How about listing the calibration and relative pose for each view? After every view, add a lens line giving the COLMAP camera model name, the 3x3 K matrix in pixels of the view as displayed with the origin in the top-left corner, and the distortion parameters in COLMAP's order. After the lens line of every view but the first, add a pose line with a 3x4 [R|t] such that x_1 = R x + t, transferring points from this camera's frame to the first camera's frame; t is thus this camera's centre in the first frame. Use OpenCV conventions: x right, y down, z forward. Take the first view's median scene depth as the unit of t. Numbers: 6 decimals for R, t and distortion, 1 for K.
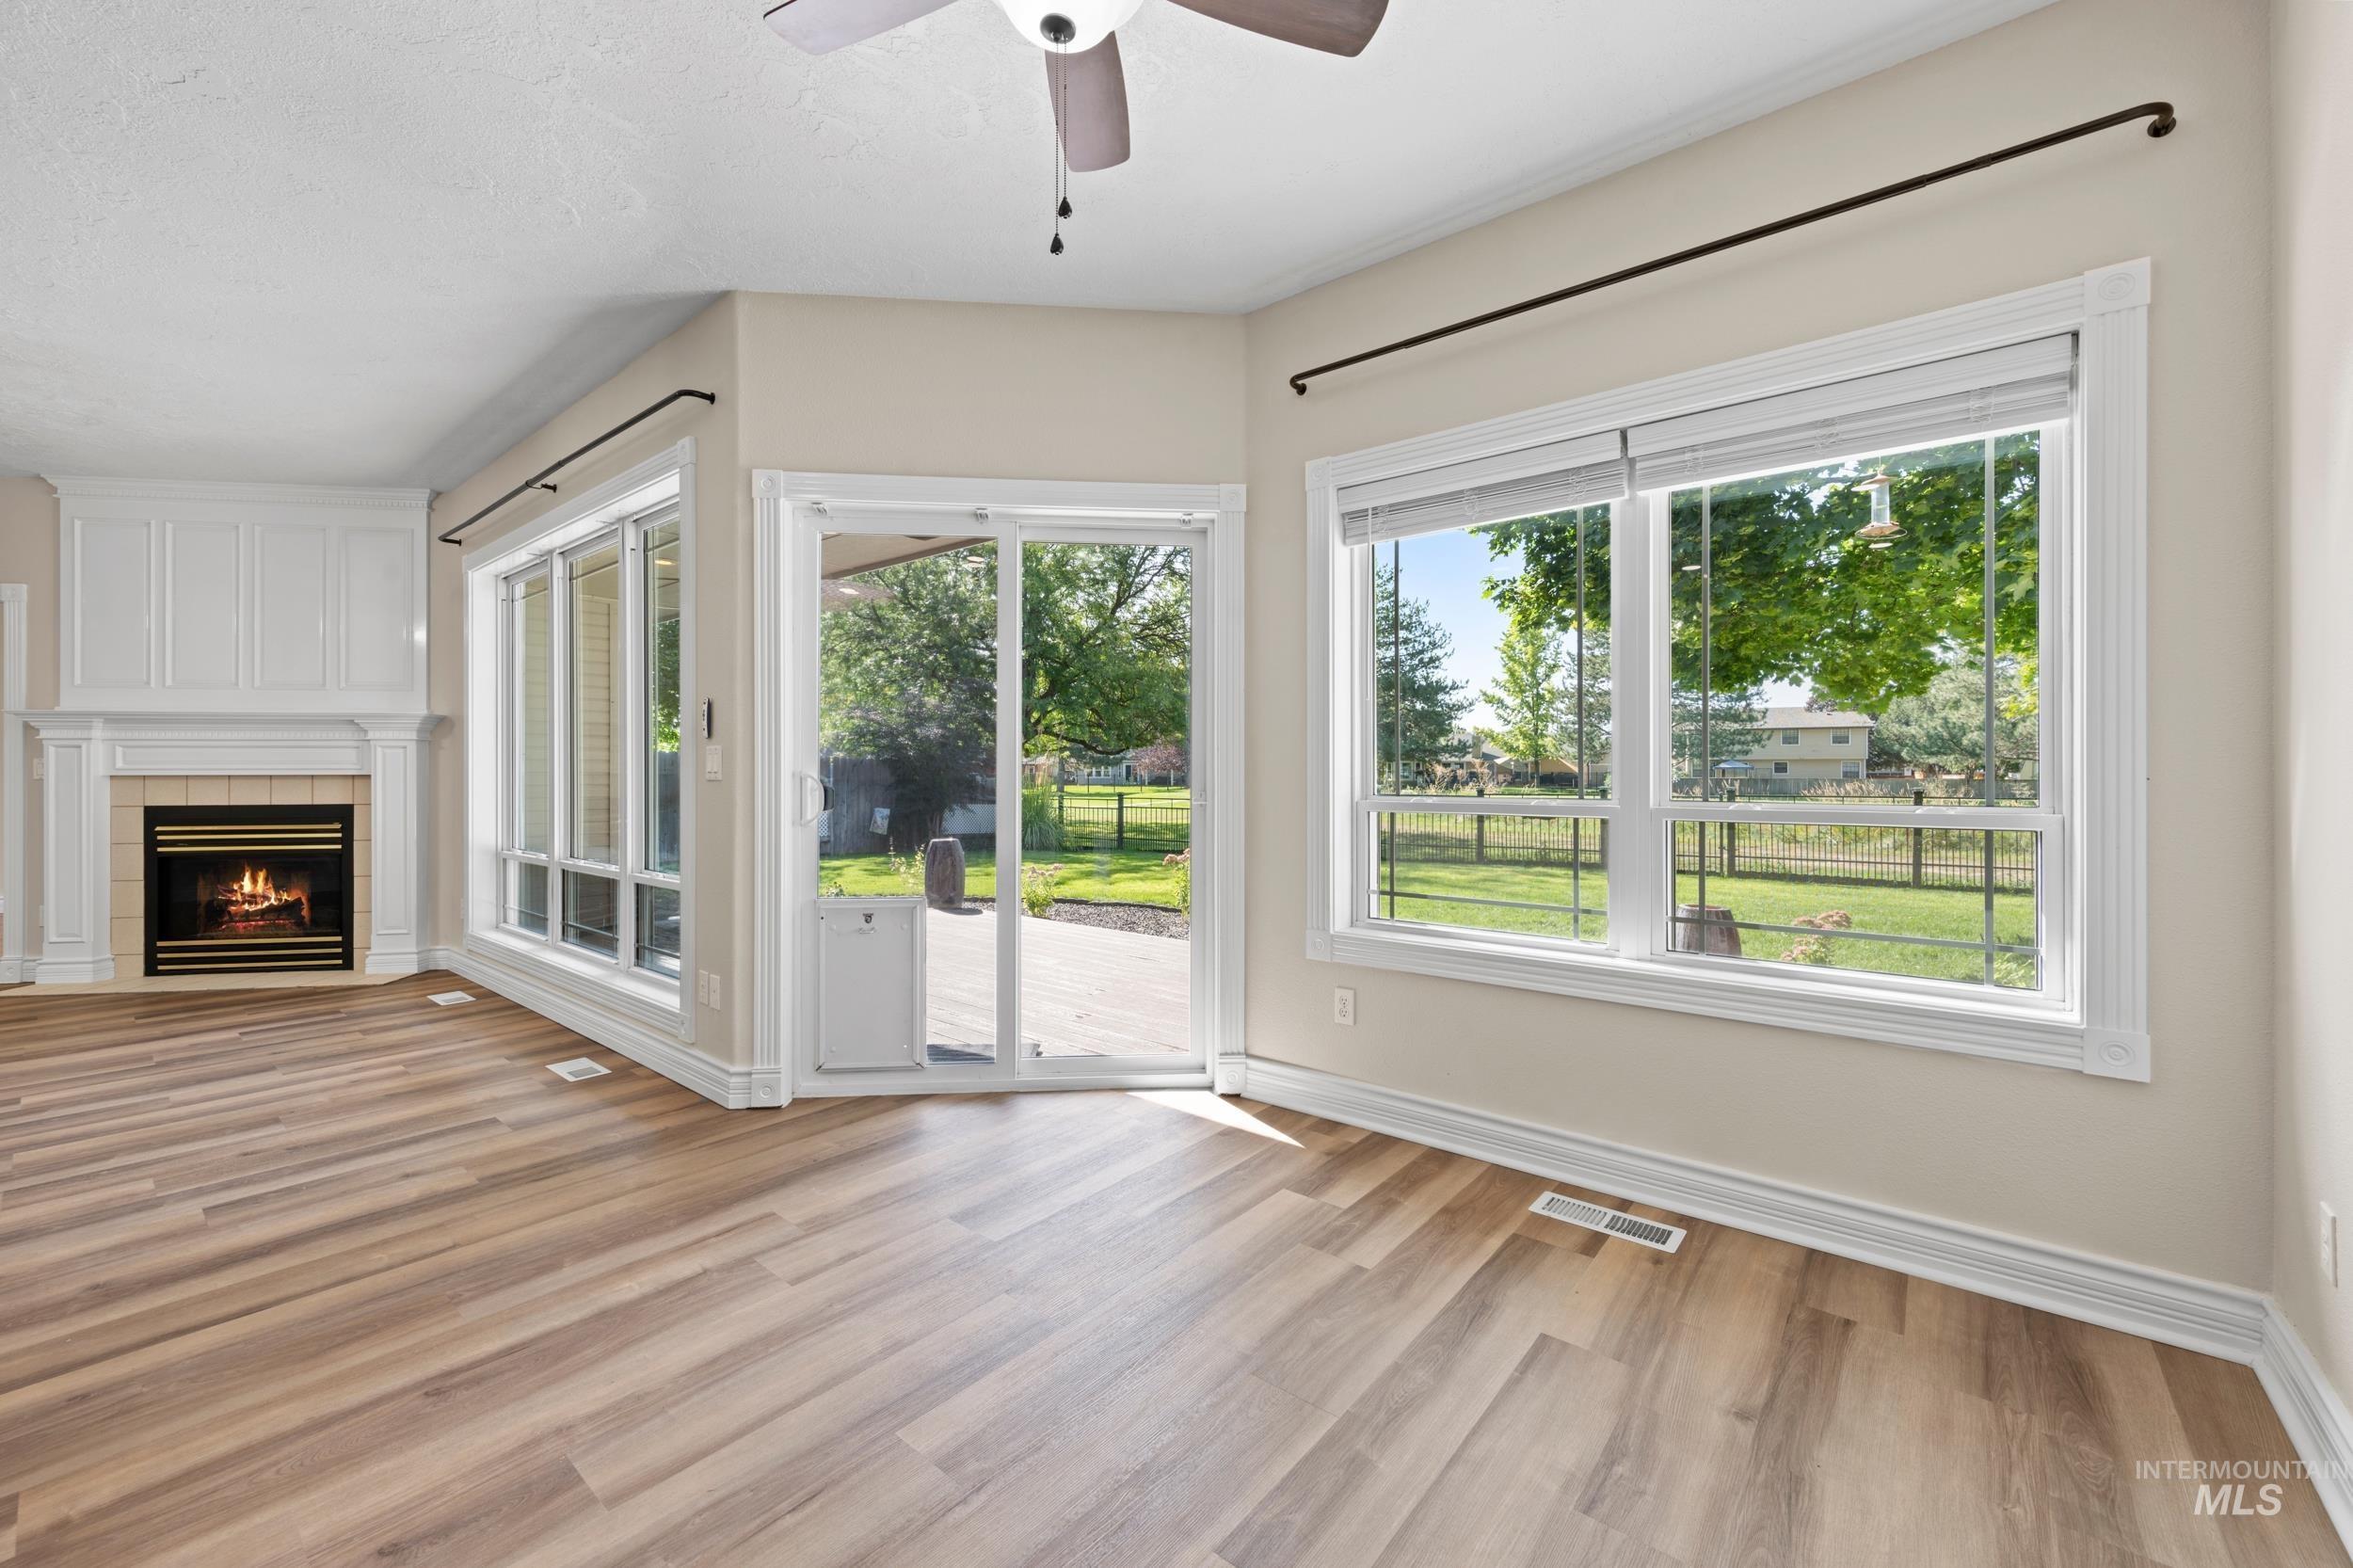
lens RADIAL K [[928.2, 0, 1181.2], [0, 928.2, 774.0], [0, 0, 1]] dist [0.000630, -0.001174]
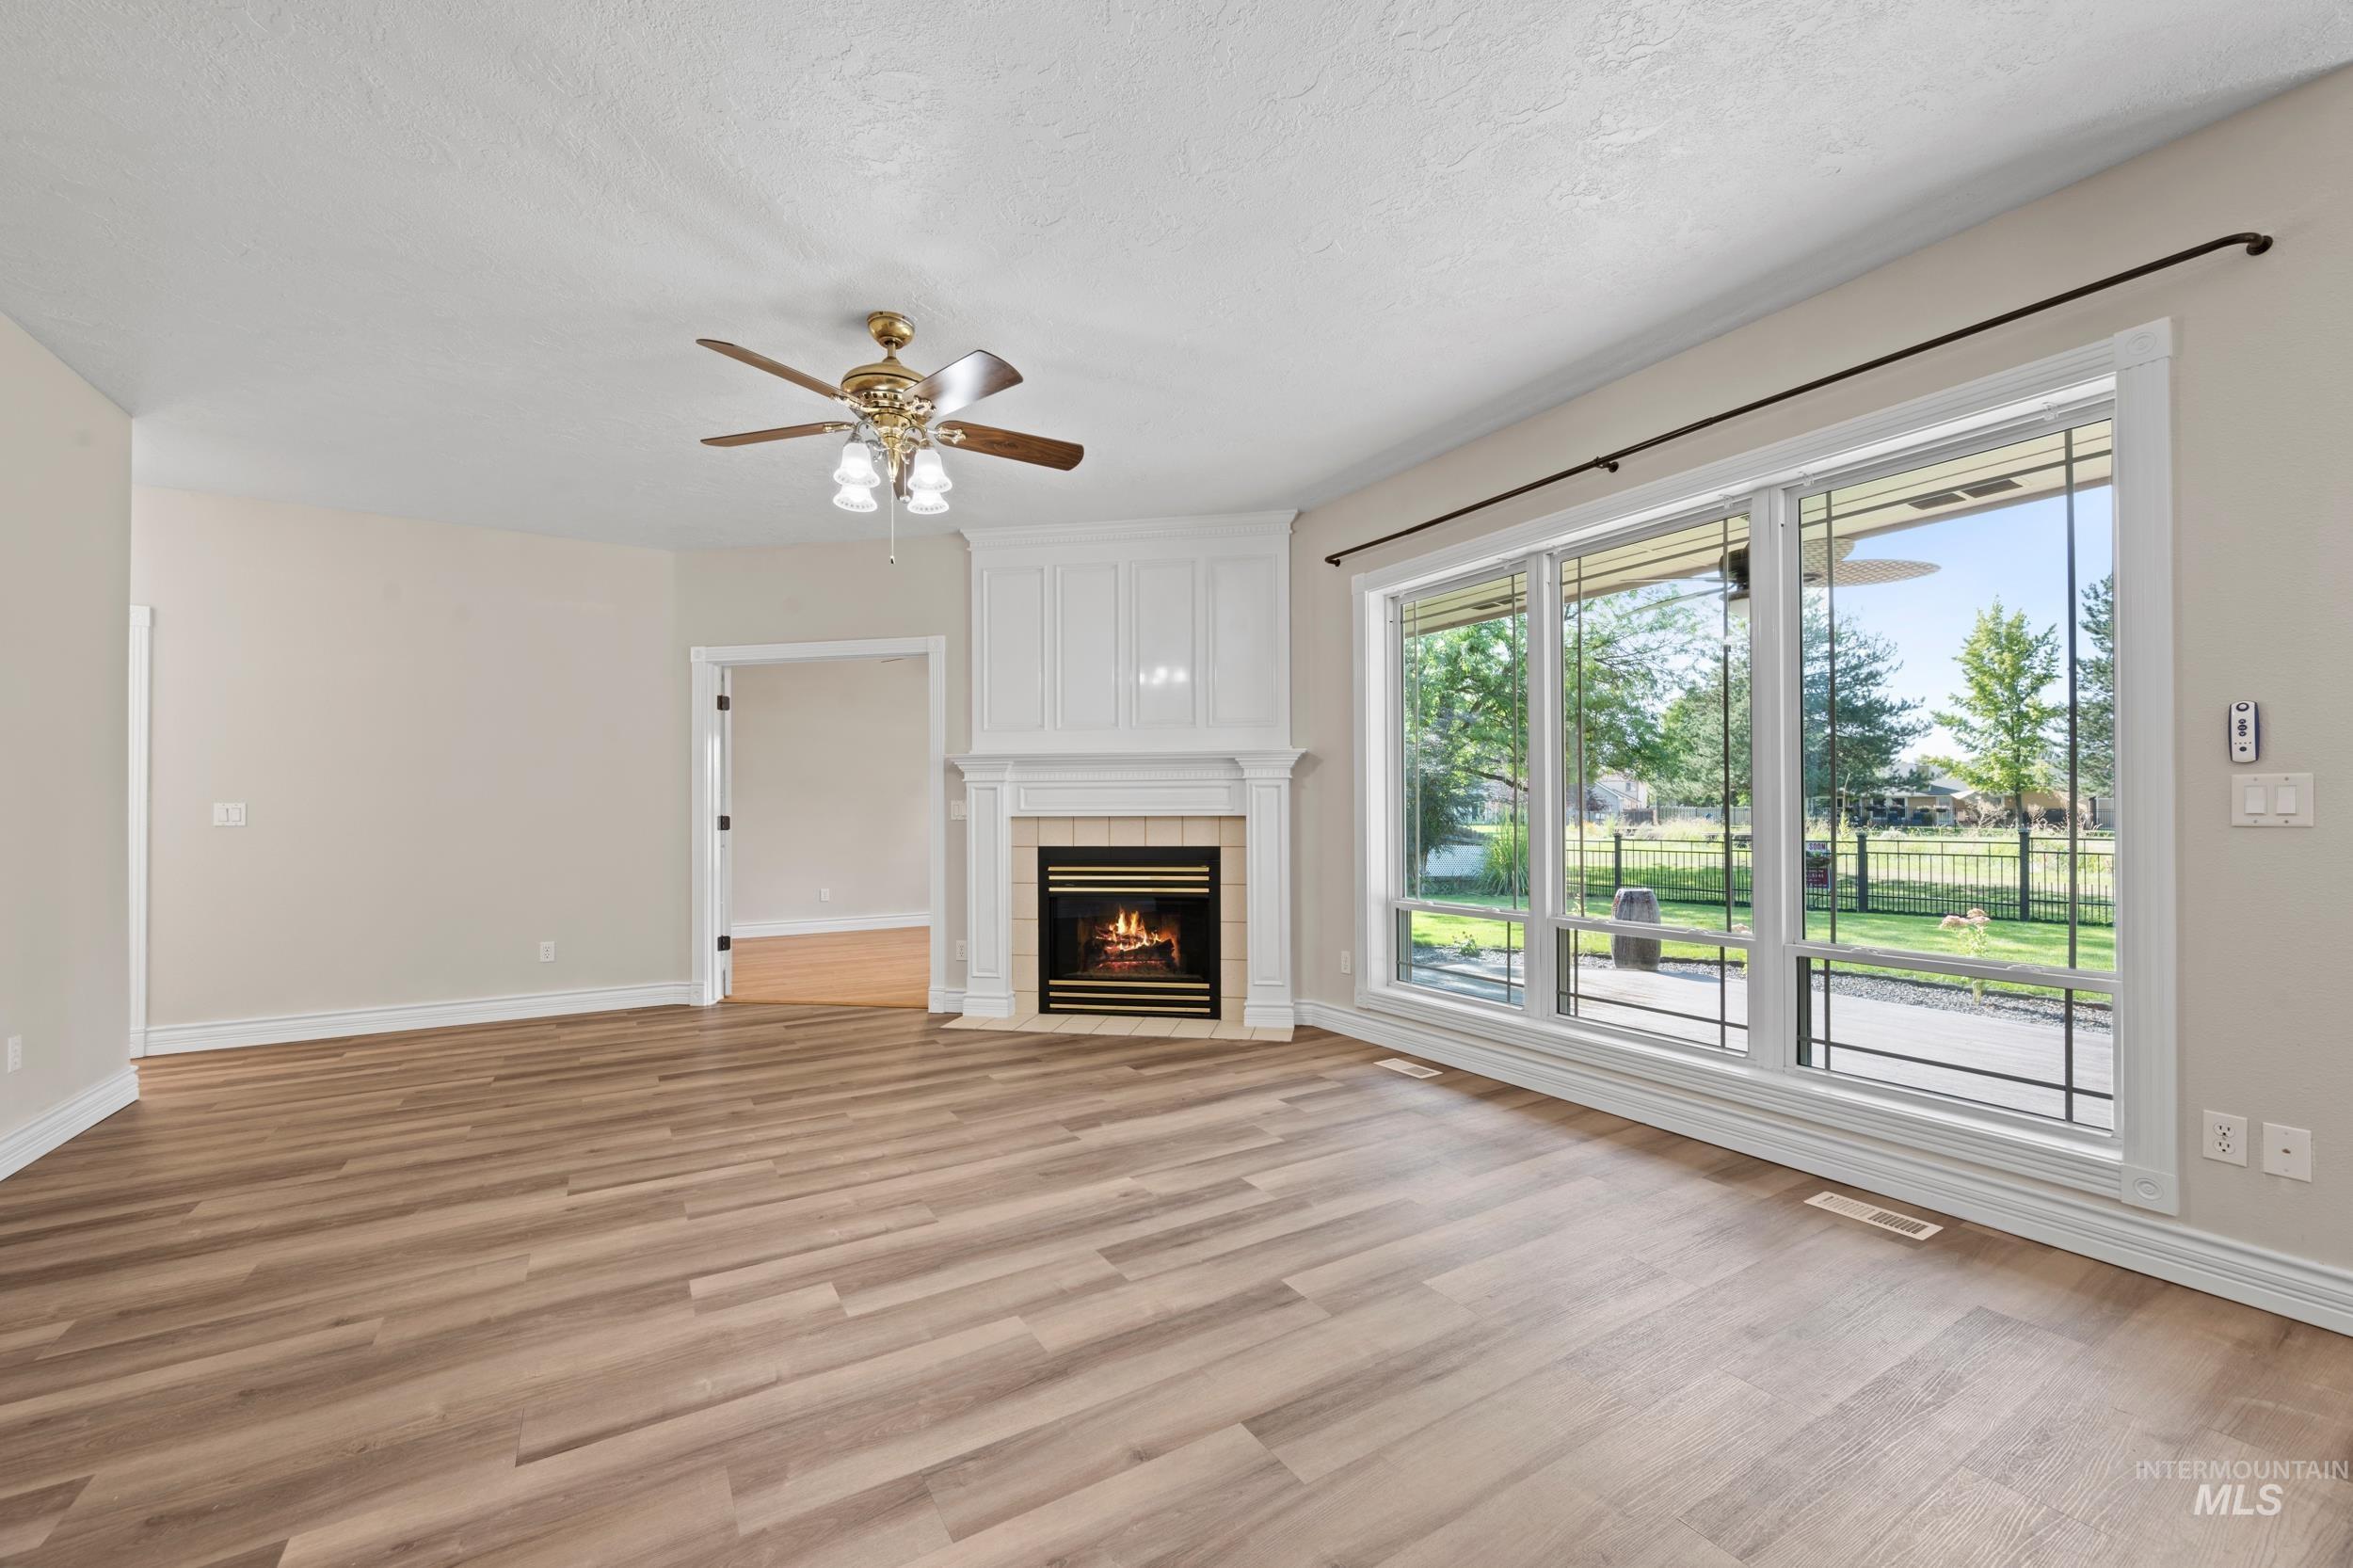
lens RADIAL K [[928.2, 0, 1187.5], [0, 928.2, 813.0], [0, 0, 1]] dist [0.000630, -0.001174]
pose [[0.949114, -0.002433, -0.314922, -0.641584], [0.002554, 0.999997, -0.000029, -0.001855], [0.314921, -0.000776, 0.949118, 0.083137]]
